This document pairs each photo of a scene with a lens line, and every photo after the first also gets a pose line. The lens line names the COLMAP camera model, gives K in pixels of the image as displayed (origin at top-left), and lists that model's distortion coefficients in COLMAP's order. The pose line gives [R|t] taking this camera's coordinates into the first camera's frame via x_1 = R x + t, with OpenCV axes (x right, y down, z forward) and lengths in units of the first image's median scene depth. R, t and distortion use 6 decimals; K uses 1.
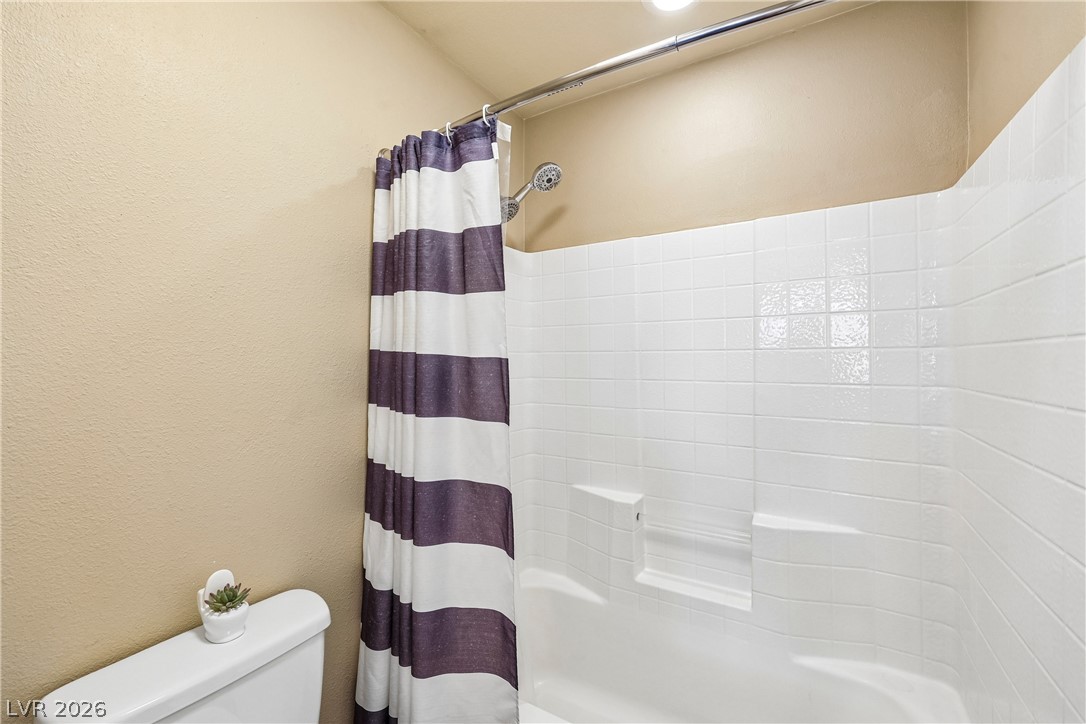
lens RADIAL K [[450.3, 0, 548.4], [0, 450.3, 357.5], [0, 0, 1]] dist [-0.012790, -0.000173]
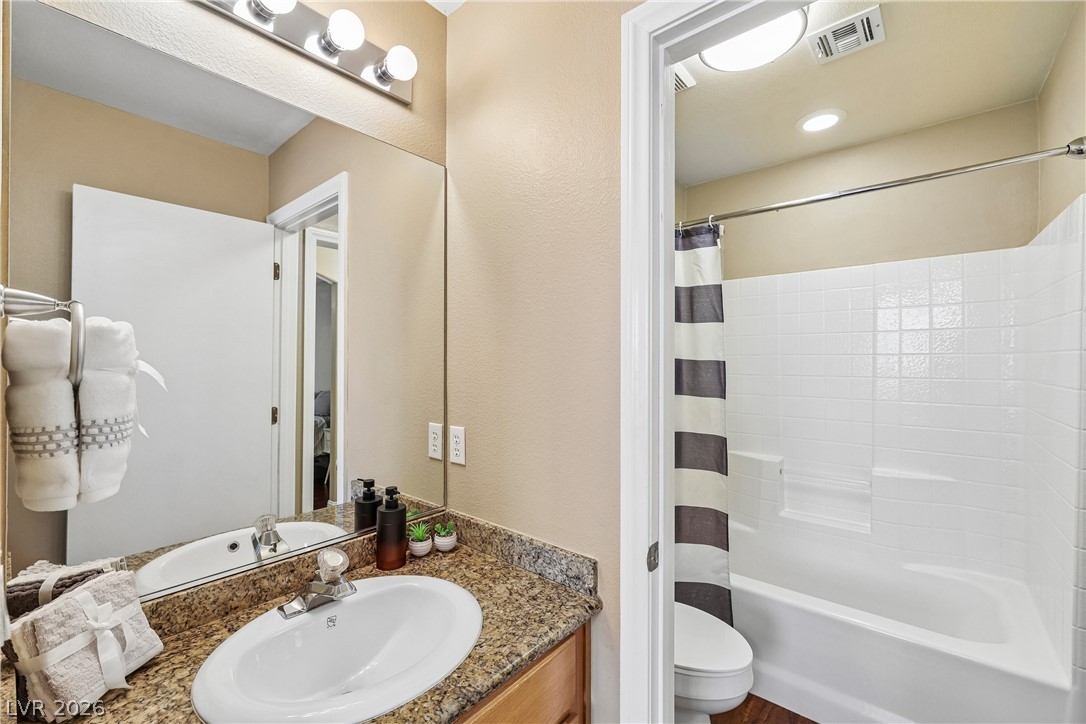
lens RADIAL K [[450.3, 0, 537.3], [0, 450.3, 362.4], [0, 0, 1]] dist [-0.012790, -0.000173]
pose [[0.985300, 0.001454, -0.170828, -0.474990], [0.000350, 0.999944, 0.010531, -0.010380], [0.170834, -0.010436, 0.985245, -0.788105]]
